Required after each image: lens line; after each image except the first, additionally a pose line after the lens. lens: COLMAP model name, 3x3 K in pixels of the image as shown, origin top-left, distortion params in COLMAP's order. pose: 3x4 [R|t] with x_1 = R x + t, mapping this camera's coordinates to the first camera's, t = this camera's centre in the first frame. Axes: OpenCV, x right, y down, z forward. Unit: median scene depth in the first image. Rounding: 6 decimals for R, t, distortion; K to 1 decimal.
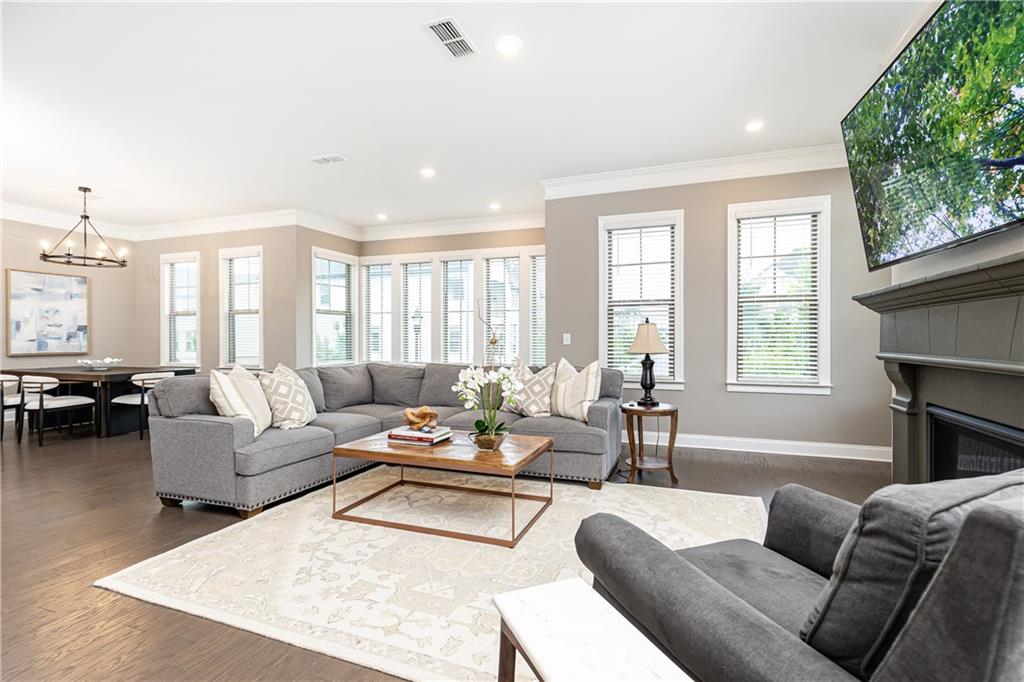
lens RADIAL K [[464.9, 0, 506.7], [0, 464.9, 342.9], [0, 0, 1]] dist [0.002015, 0.000405]
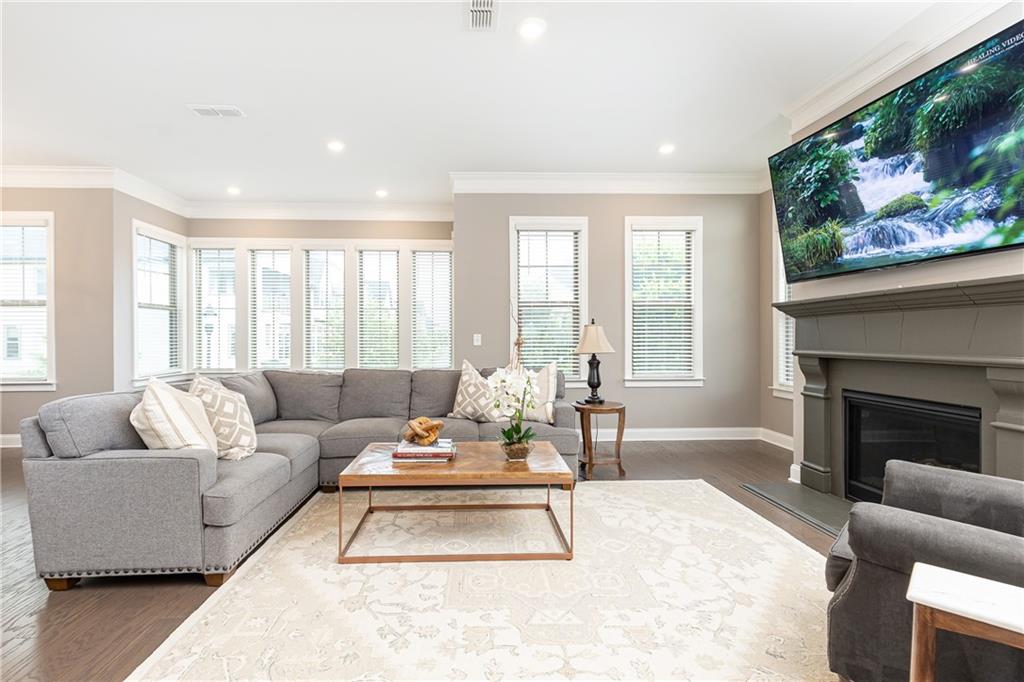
lens RADIAL K [[484.7, 0, 473.8], [0, 484.7, 341.0], [0, 0, 1]] dist [0.004909, 0.000548]
pose [[0.926961, -0.004372, 0.375132, -0.377042], [0.006445, 0.999970, -0.004272, -0.002252], [-0.375102, 0.006377, 0.926962, 0.105478]]
